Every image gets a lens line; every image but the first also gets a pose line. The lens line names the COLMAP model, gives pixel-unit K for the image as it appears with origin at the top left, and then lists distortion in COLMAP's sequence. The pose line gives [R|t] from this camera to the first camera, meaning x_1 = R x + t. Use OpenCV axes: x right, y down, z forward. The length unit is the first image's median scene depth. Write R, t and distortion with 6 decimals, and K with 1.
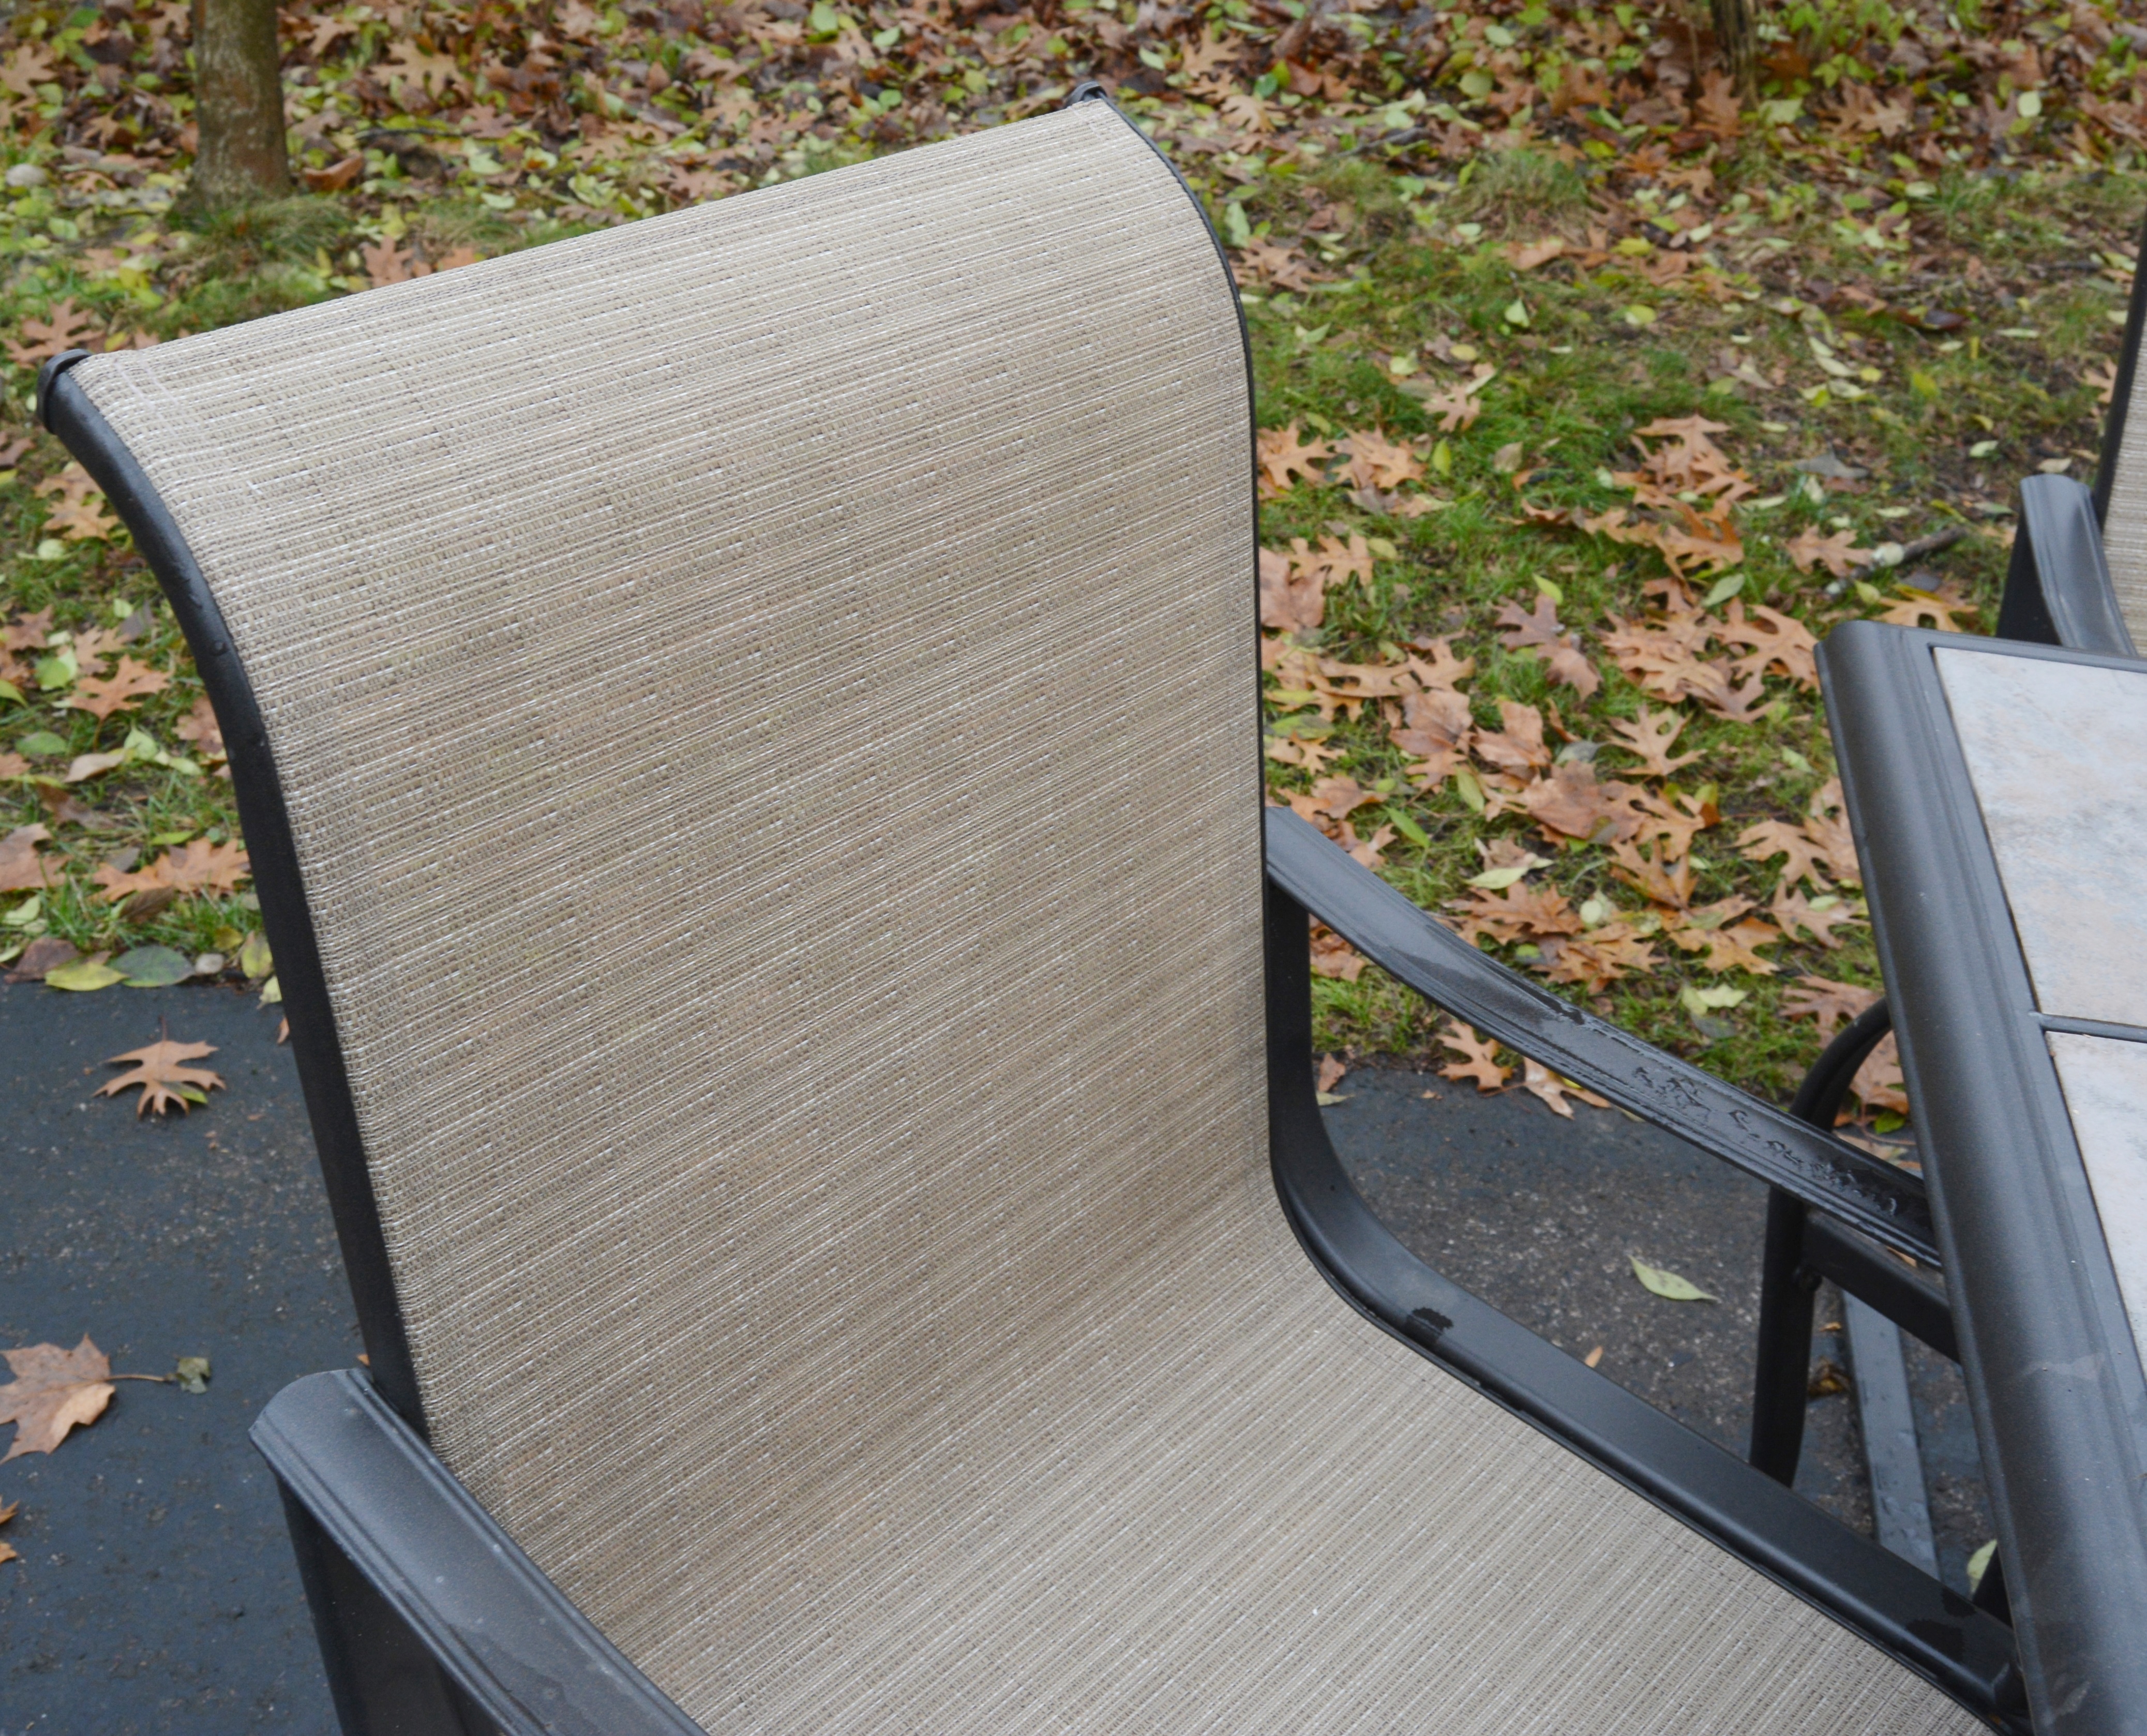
lens RADIAL K [[2485.9, 0, 1025.5], [0, 2485.9, 731.3], [0, 0, 1]] dist [-0.094646, 0.000000]
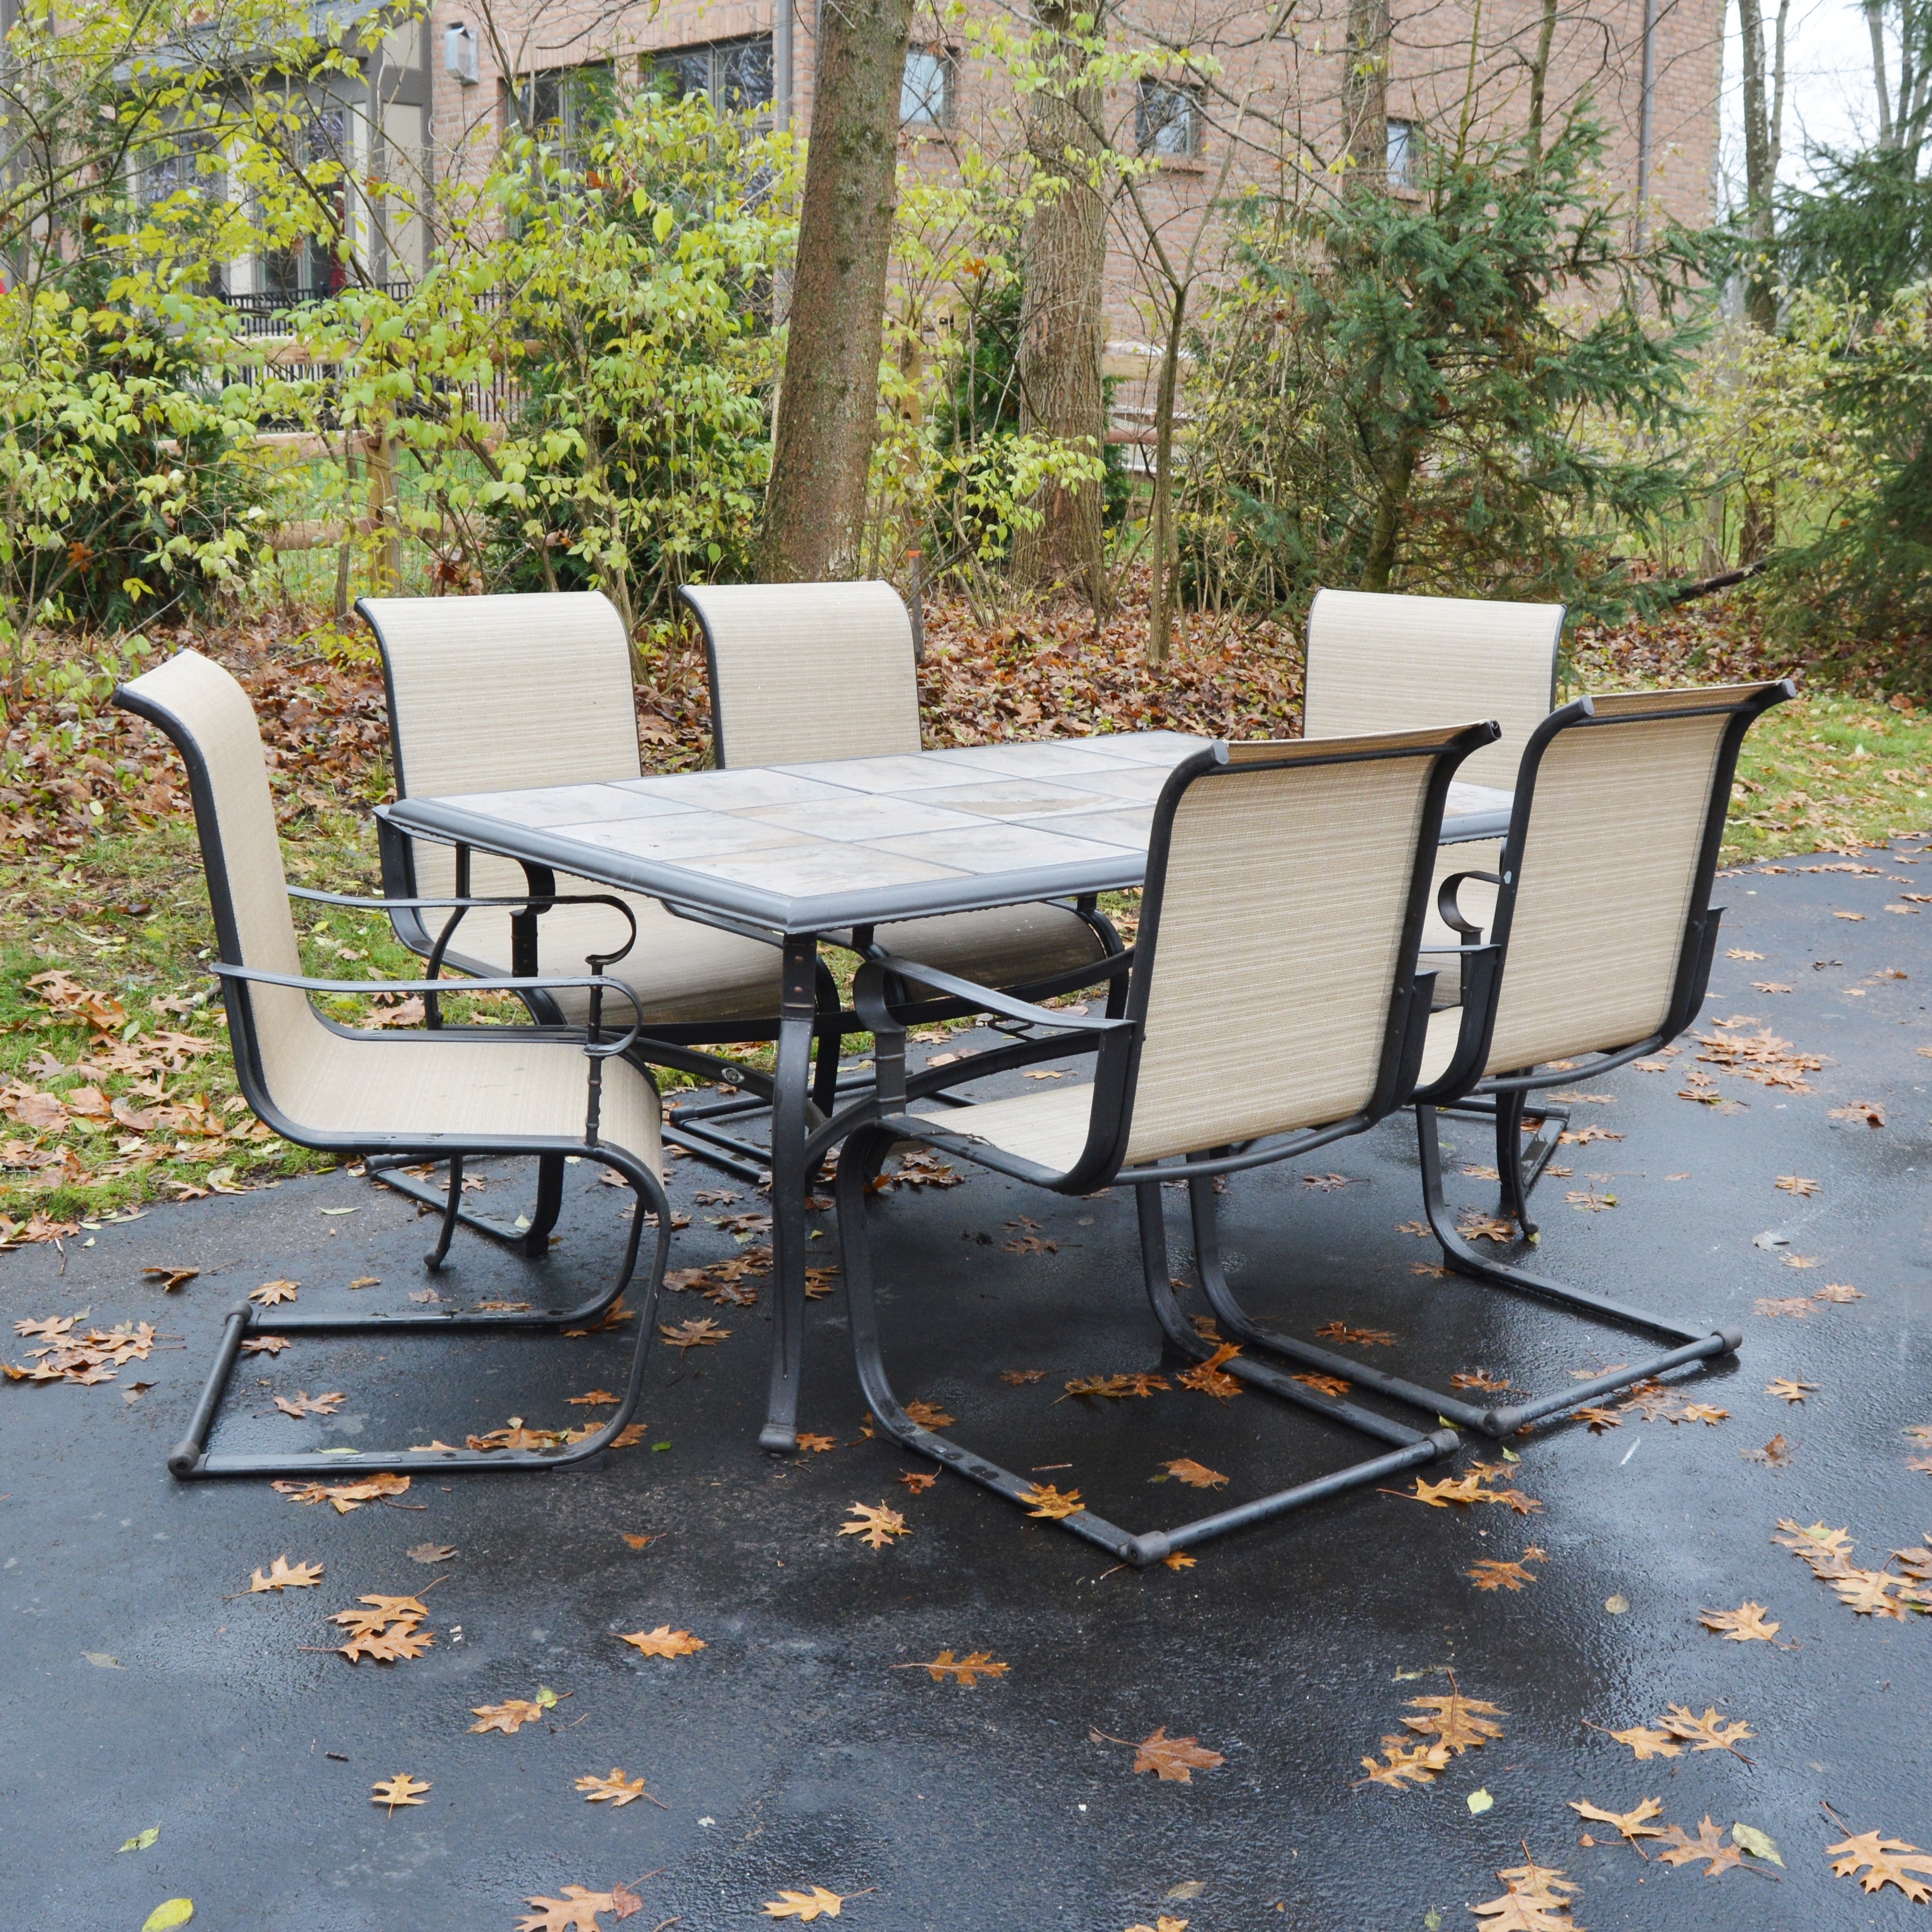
lens RADIAL K [[2620.6, 0, 1045.4], [0, 2620.6, 976.9], [0, 0, 1]] dist [-0.083351, 0.000000]
pose [[0.617888, -0.199666, 0.760492, -0.667056], [0.395973, 0.914631, -0.081587, 0.294958], [-0.679279, 0.351546, 0.644202, -0.618130]]
